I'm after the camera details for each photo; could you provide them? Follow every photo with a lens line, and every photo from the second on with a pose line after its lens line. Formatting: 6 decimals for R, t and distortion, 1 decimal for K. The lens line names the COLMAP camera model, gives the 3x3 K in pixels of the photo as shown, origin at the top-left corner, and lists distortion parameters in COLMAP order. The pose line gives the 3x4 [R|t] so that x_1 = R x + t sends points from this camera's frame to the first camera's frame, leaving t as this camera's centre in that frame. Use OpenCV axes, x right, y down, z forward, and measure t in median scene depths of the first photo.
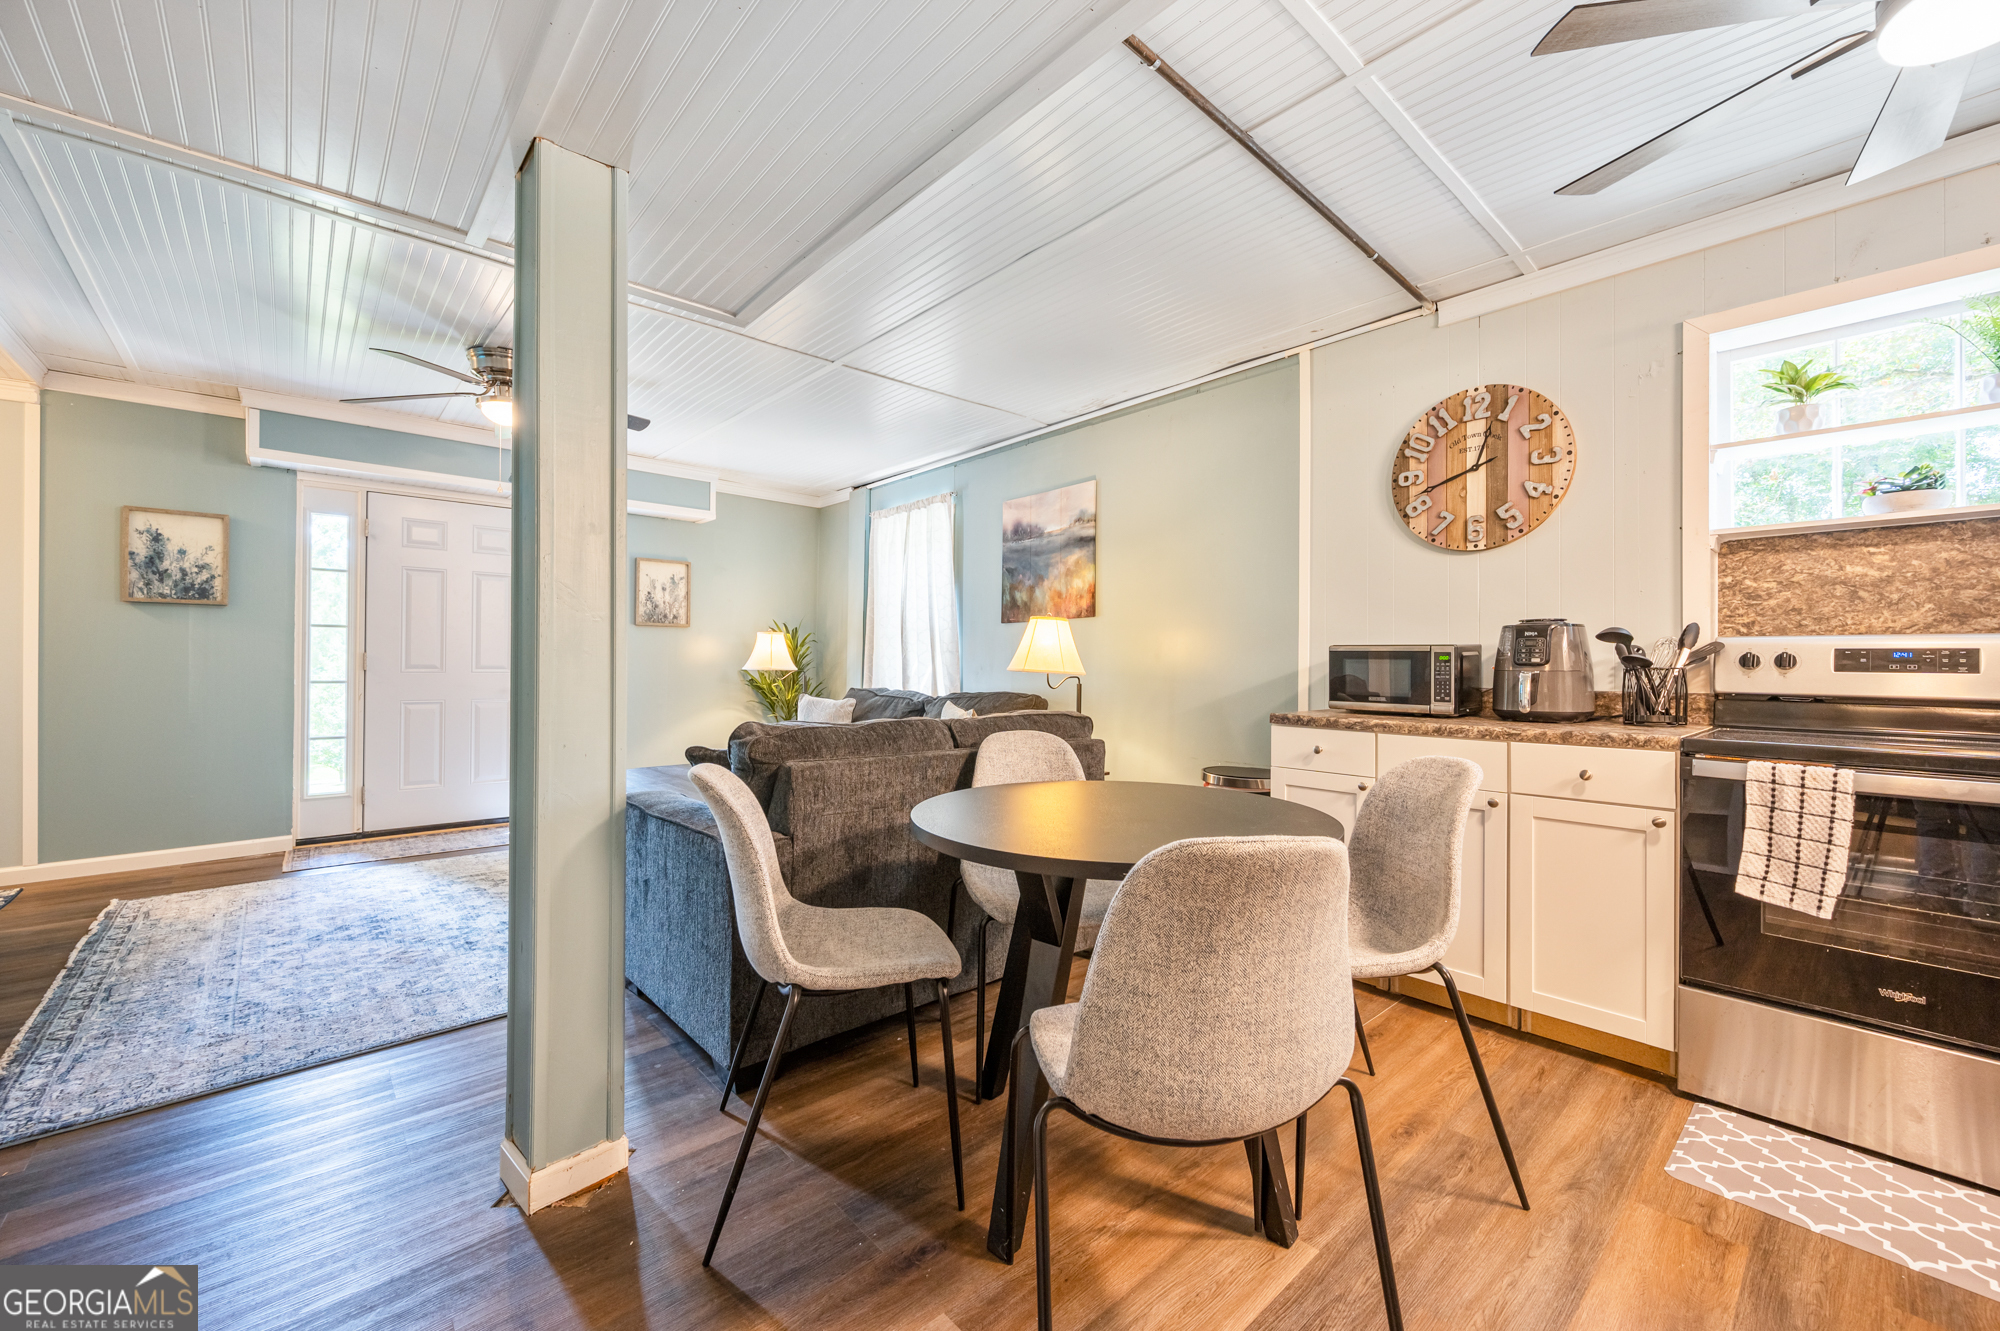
lens RADIAL K [[794.2, 0, 1004.3], [0, 794.2, 661.2], [0, 0, 1]] dist [-0.000127, 0.000447]
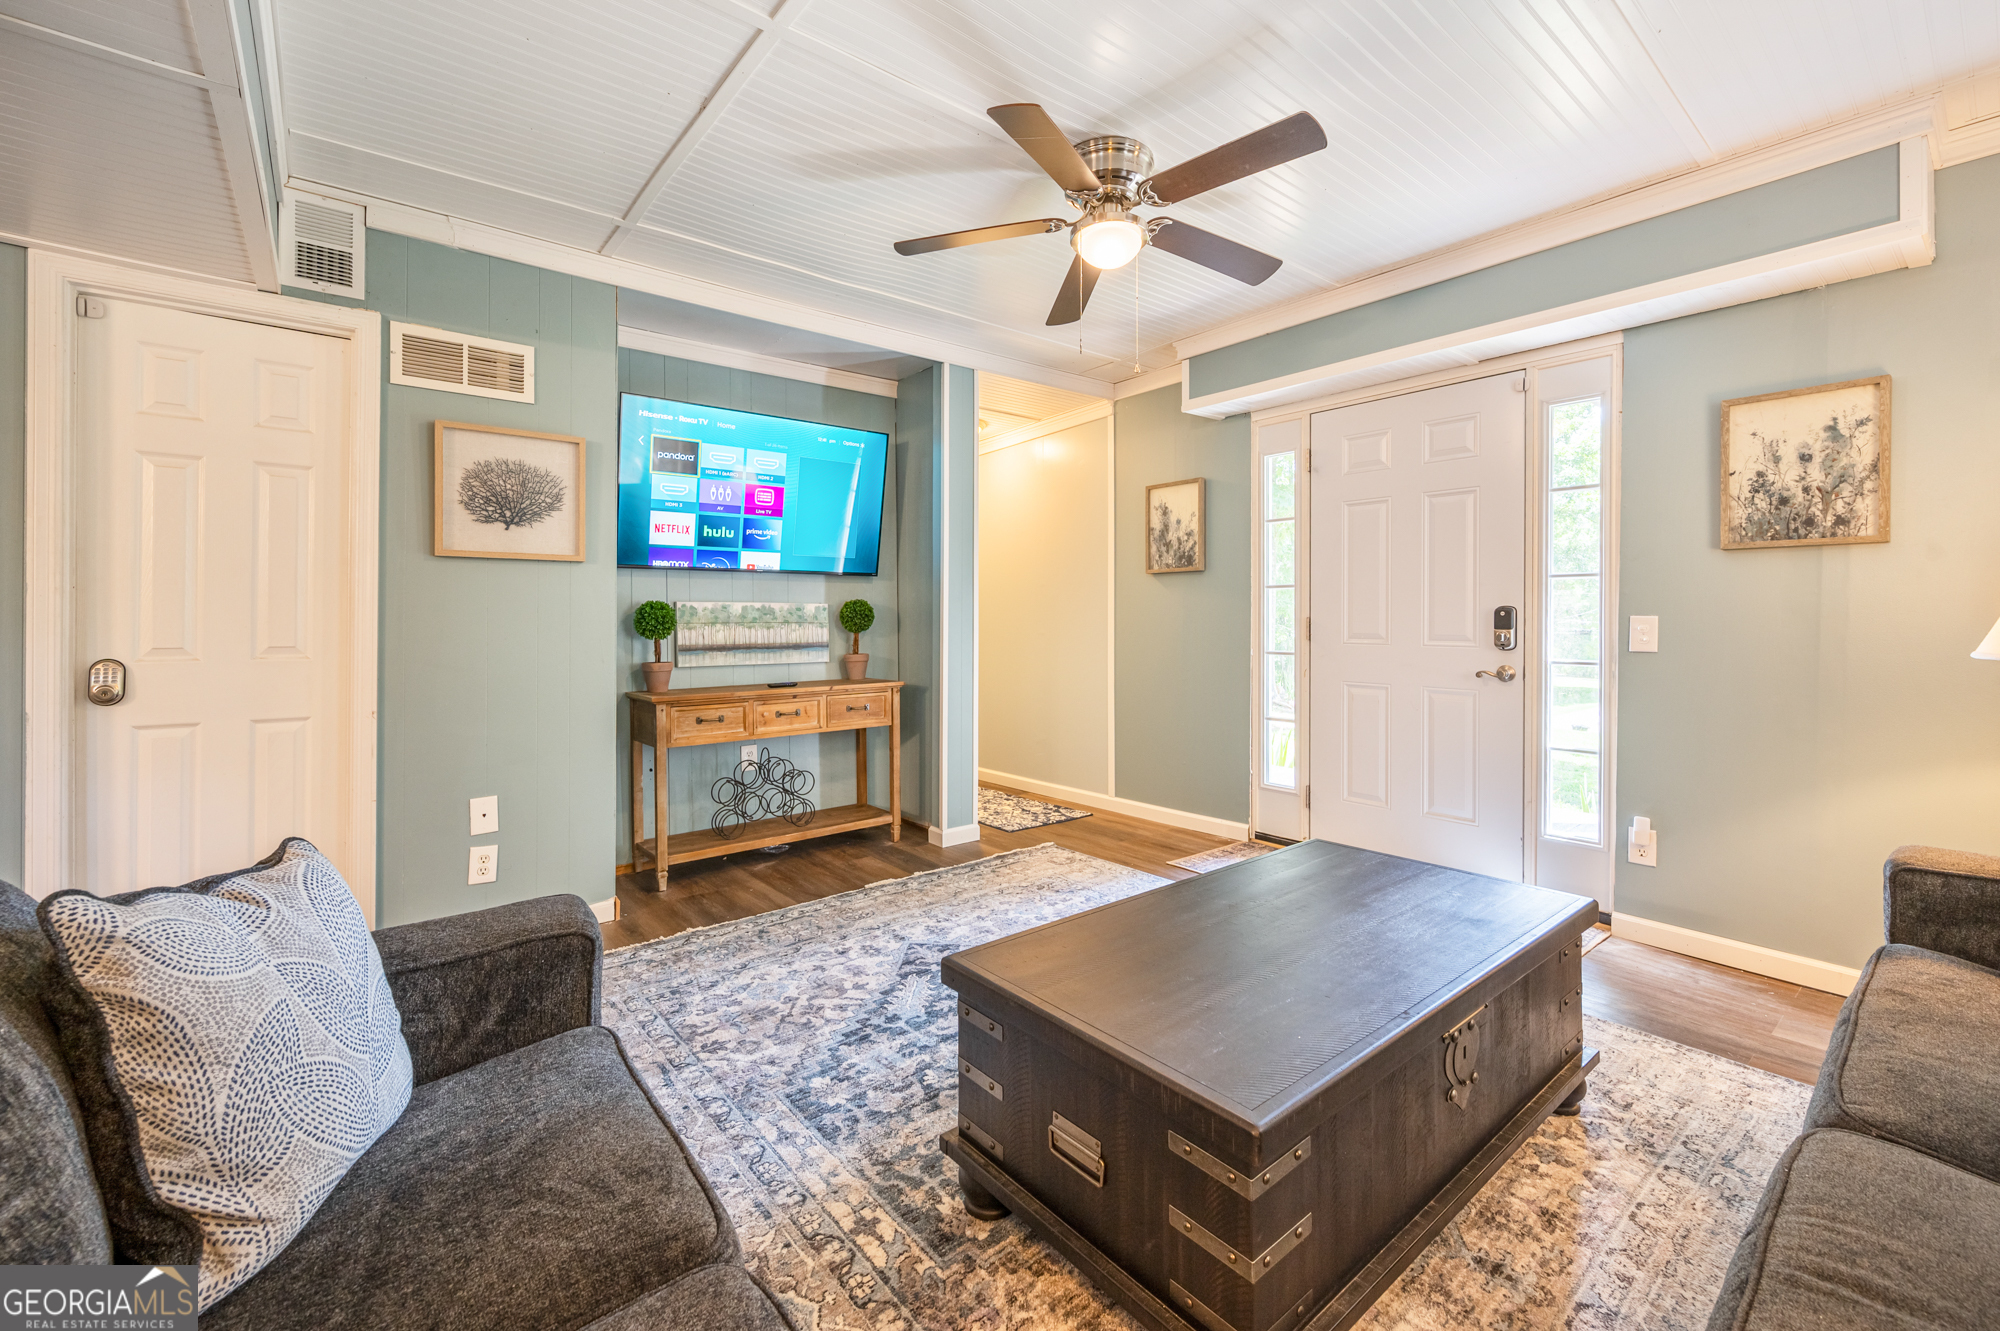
lens RADIAL K [[820.6, 0, 1014.8], [0, 820.6, 604.8], [0, 0, 1]] dist [0.005415, 0.000164]
pose [[-0.049356, -0.018954, -0.998601, 0.059842], [0.006990, 0.999789, -0.019322, -0.016201], [0.998757, -0.007934, -0.049213, 1.293824]]
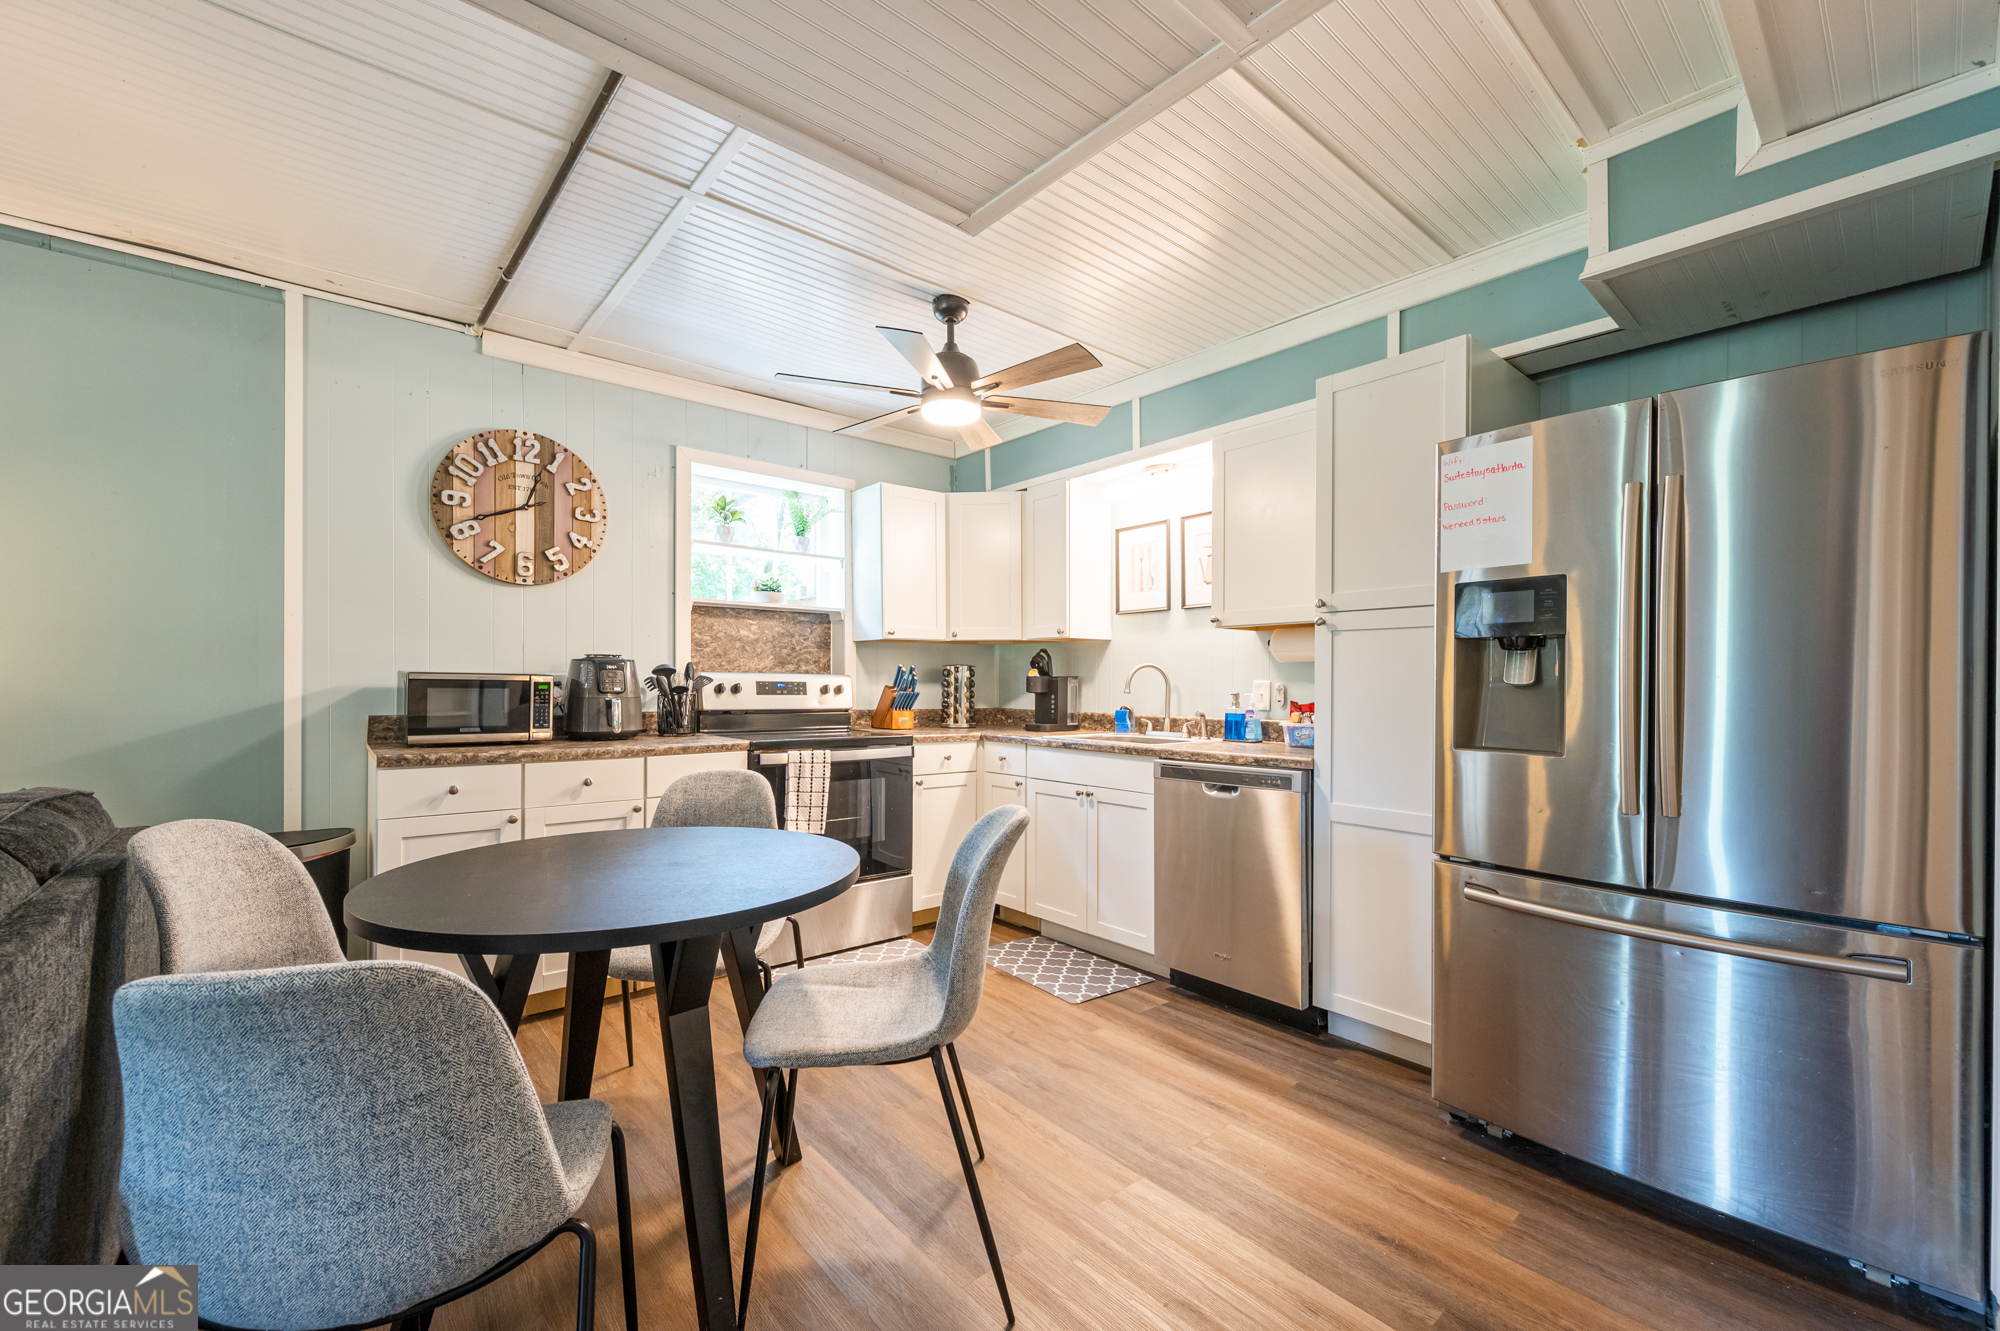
lens RADIAL K [[803.0, 0, 1006.3], [0, 803.0, 685.9], [0, 0, 1]] dist [-0.000470, -0.000130]
pose [[0.025444, -0.009454, 0.999632, -0.505033], [-0.010157, 0.999901, 0.009715, -0.022465], [-0.999625, -0.010401, 0.025345, 0.349657]]
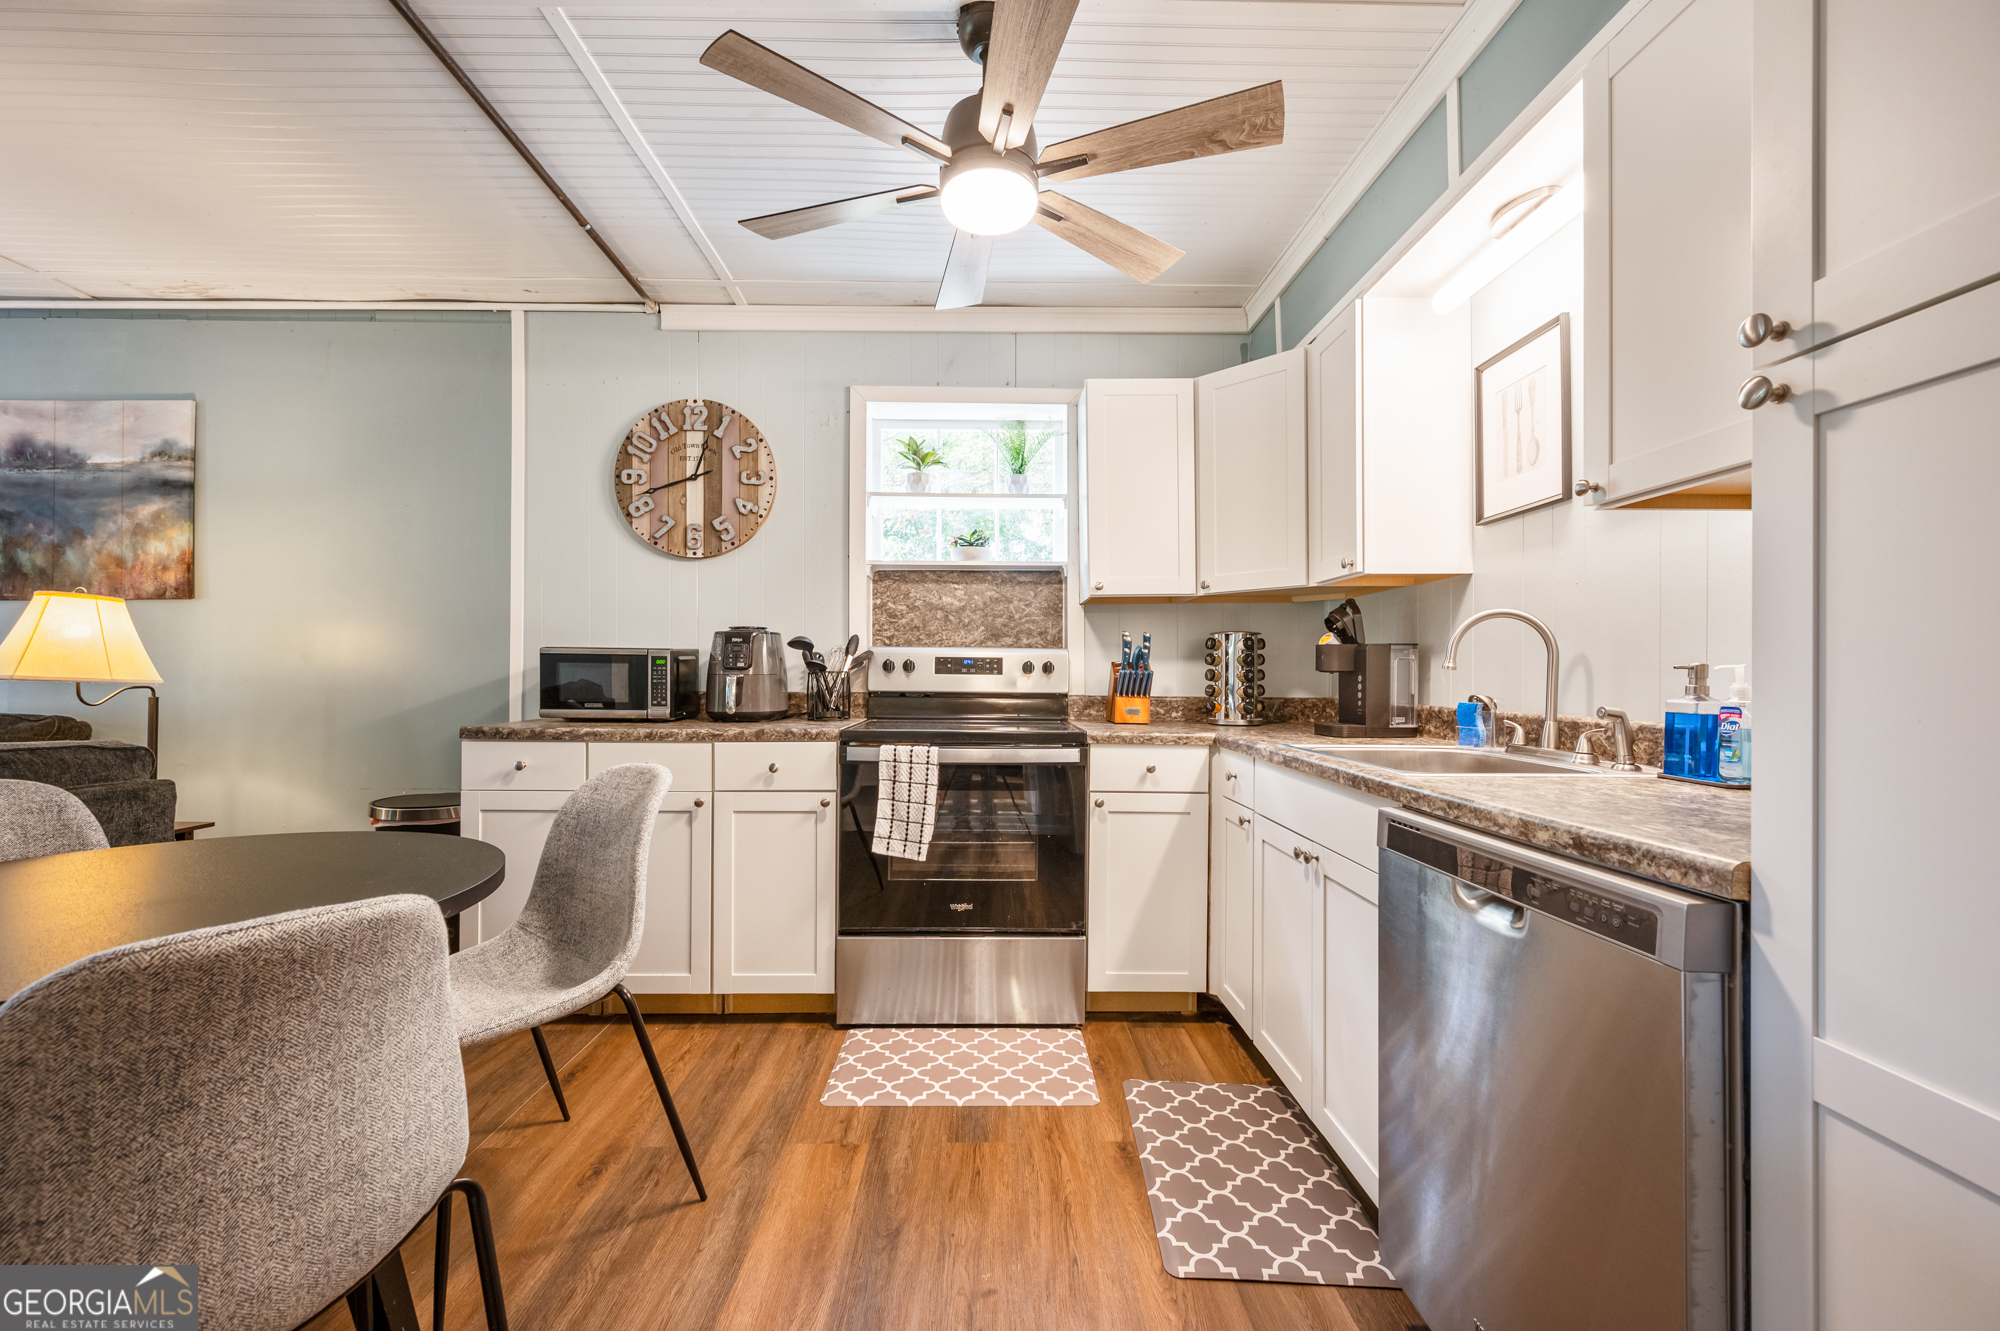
lens RADIAL K [[796.8, 0, 1002.4], [0, 796.8, 672.4], [0, 0, 1]] dist [-0.000545, 0.000176]
pose [[0.651381, -0.002533, 0.758747, 0.074940], [-0.003807, 0.999971, 0.006607, 0.000788], [-0.758742, -0.007192, 0.651352, 0.025043]]
